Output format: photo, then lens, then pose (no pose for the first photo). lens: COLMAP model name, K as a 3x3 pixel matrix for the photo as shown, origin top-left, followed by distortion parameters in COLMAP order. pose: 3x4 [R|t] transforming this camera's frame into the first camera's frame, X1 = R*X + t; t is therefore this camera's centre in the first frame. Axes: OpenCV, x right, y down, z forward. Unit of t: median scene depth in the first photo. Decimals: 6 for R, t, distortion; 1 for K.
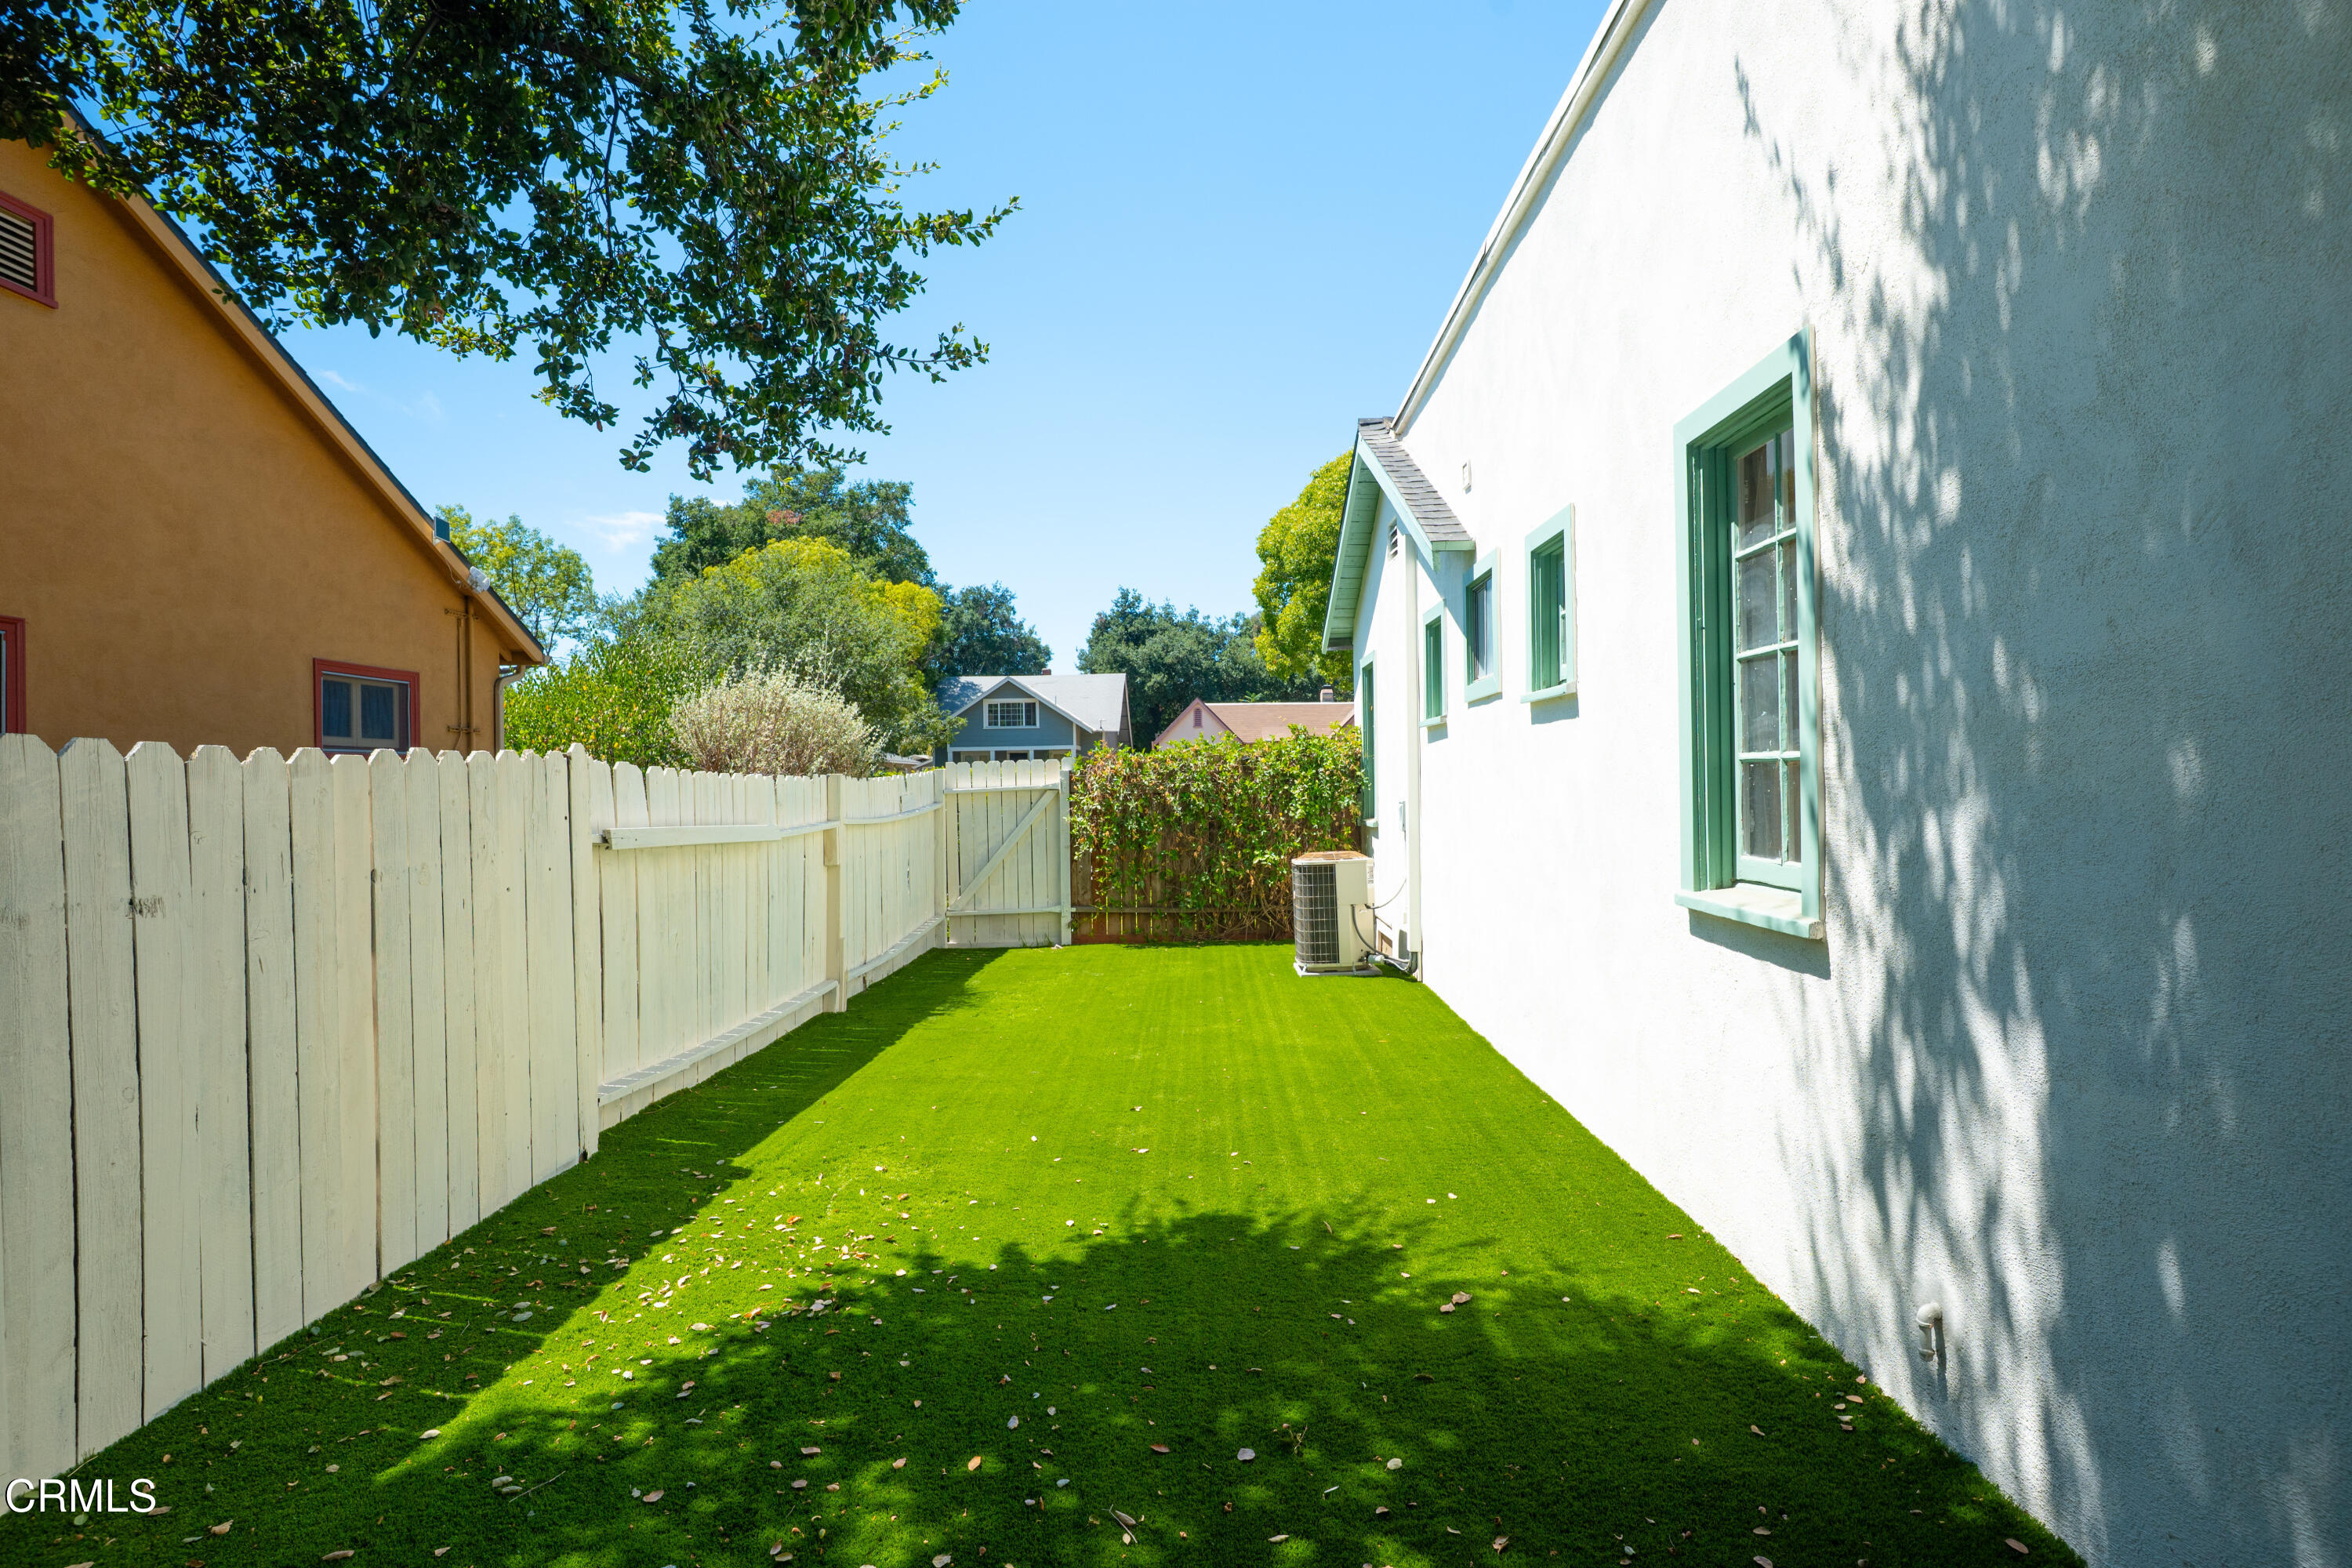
lens RADIAL K [[1148.0, 0, 1180.5], [0, 1148.0, 767.7], [0, 0, 1]] dist [-0.003991, -0.000275]
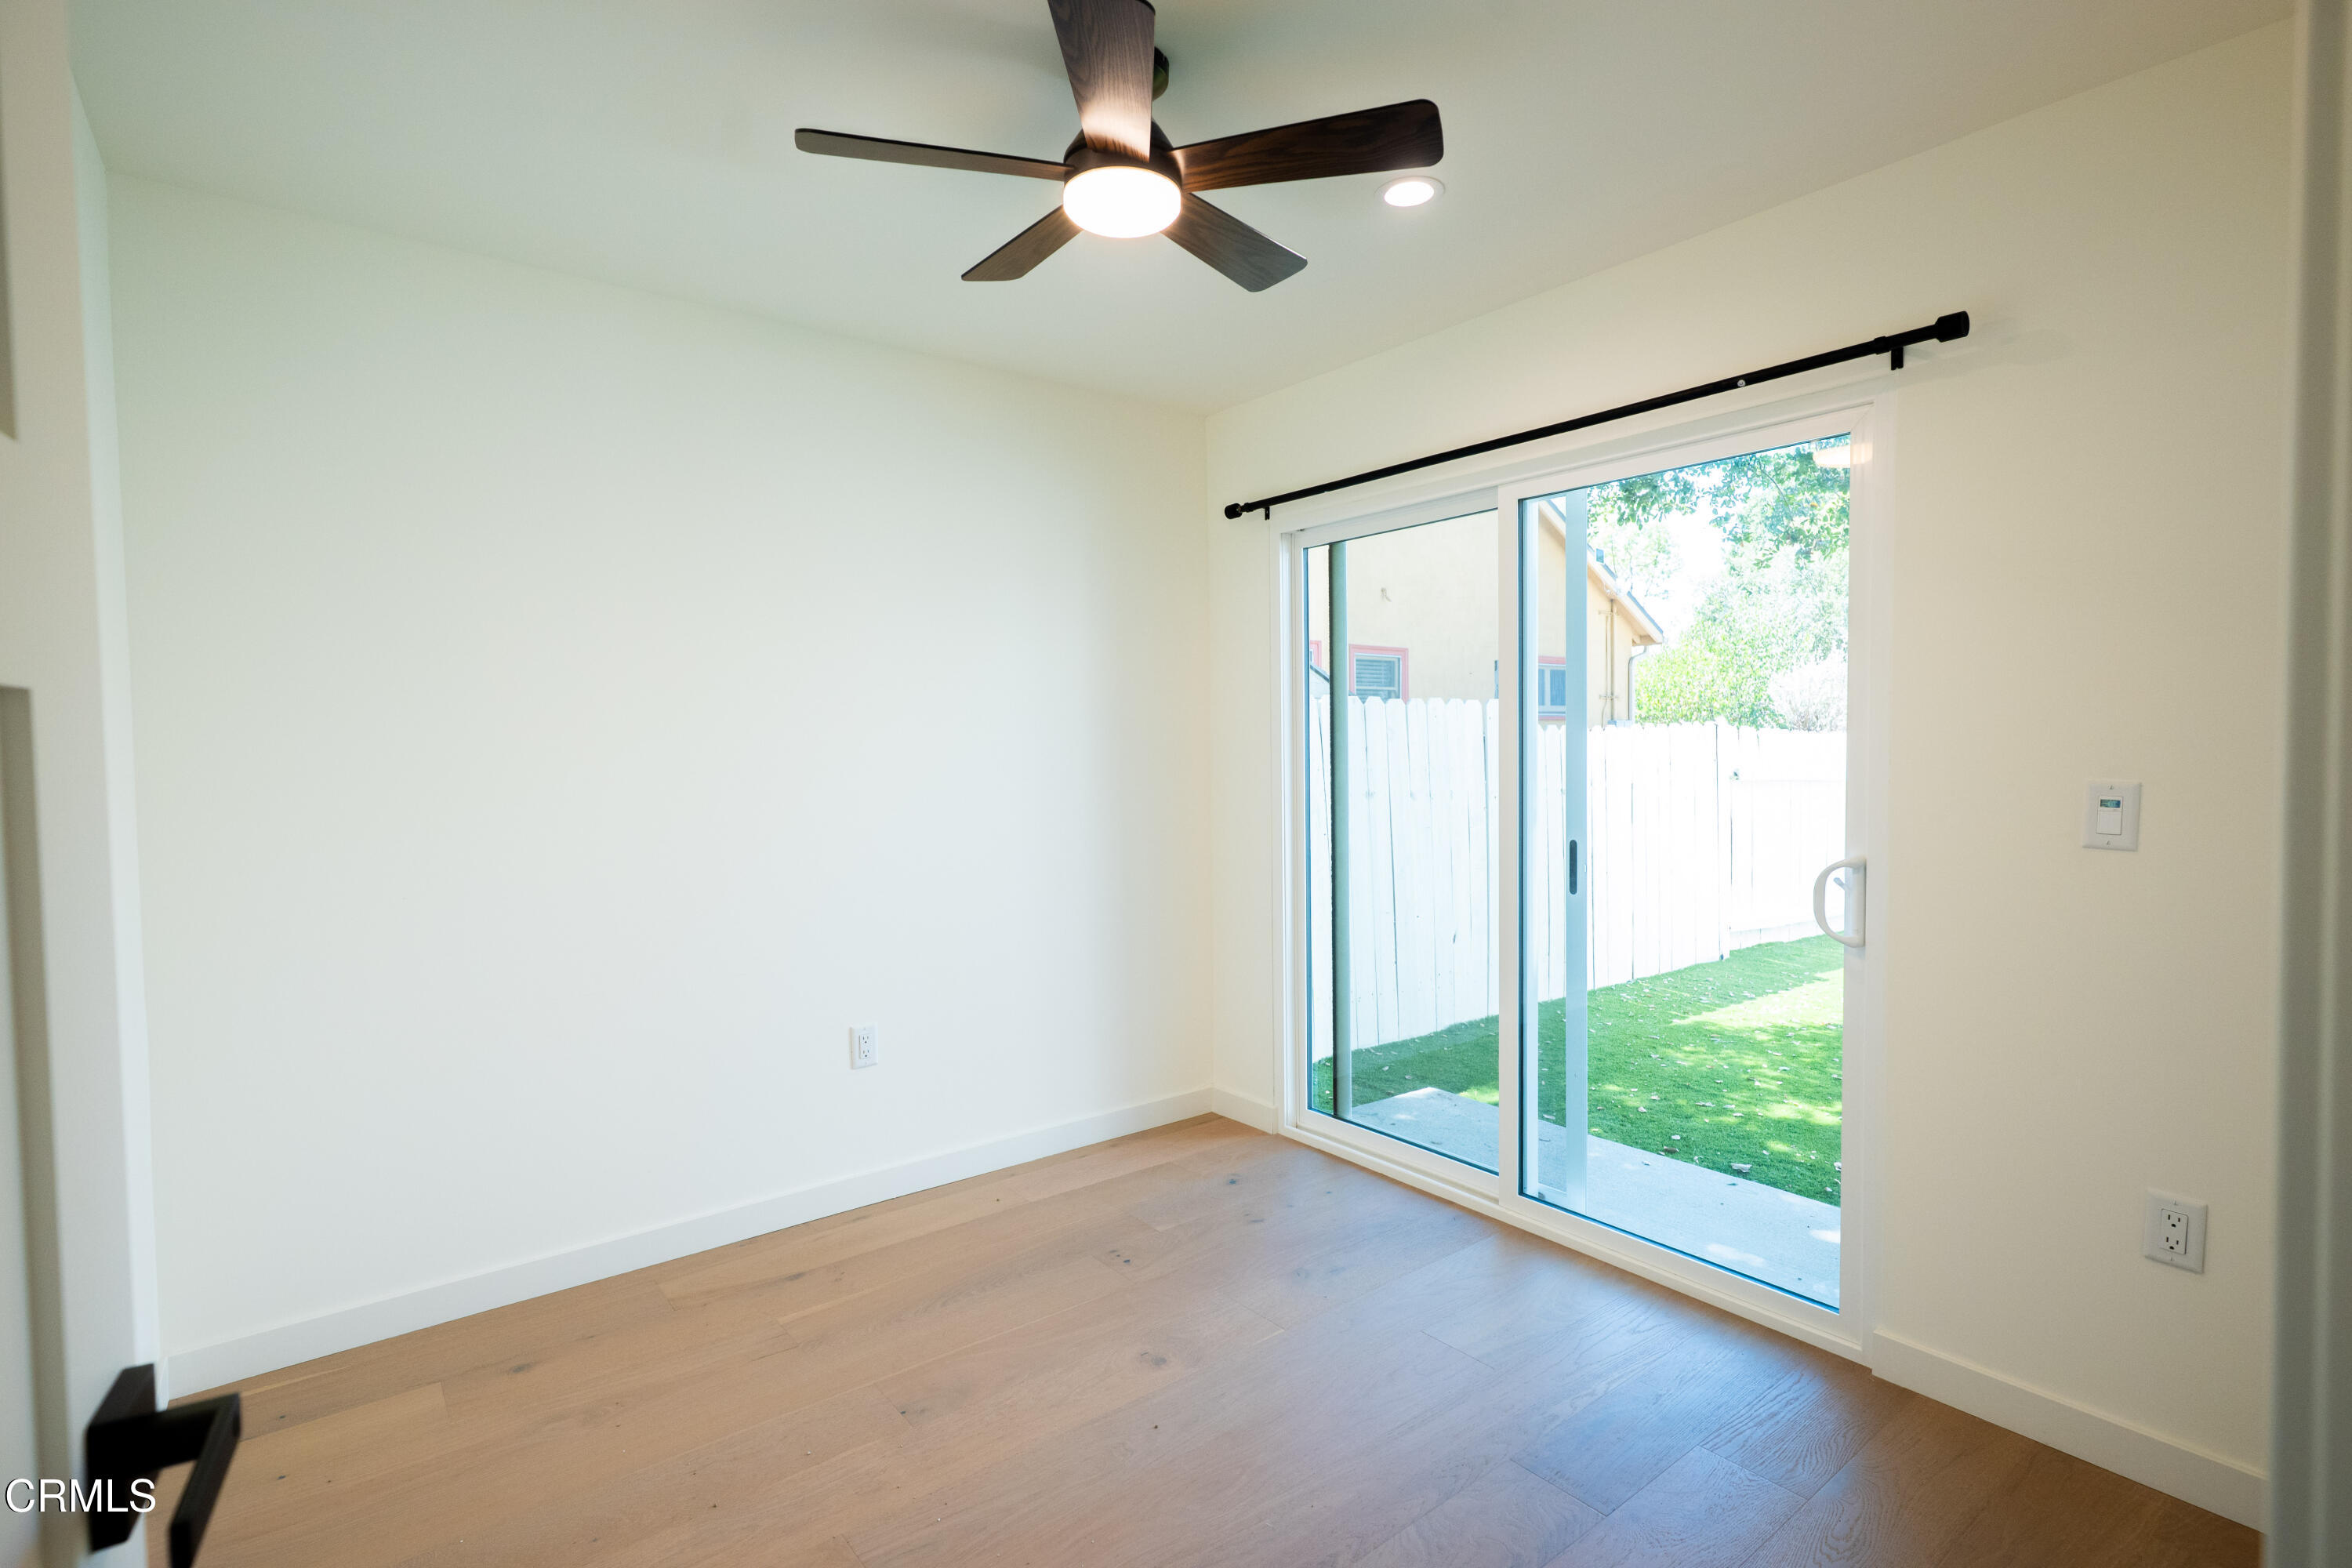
lens RADIAL K [[1148.0, 0, 1168.7], [0, 1148.0, 776.9], [0, 0, 1]] dist [-0.003991, -0.000275]
pose [[0.632347, 0.029121, -0.774138, 0.170502], [0.011266, 0.998842, 0.046777, -0.012191], [0.774603, -0.038300, 0.631286, -0.441316]]
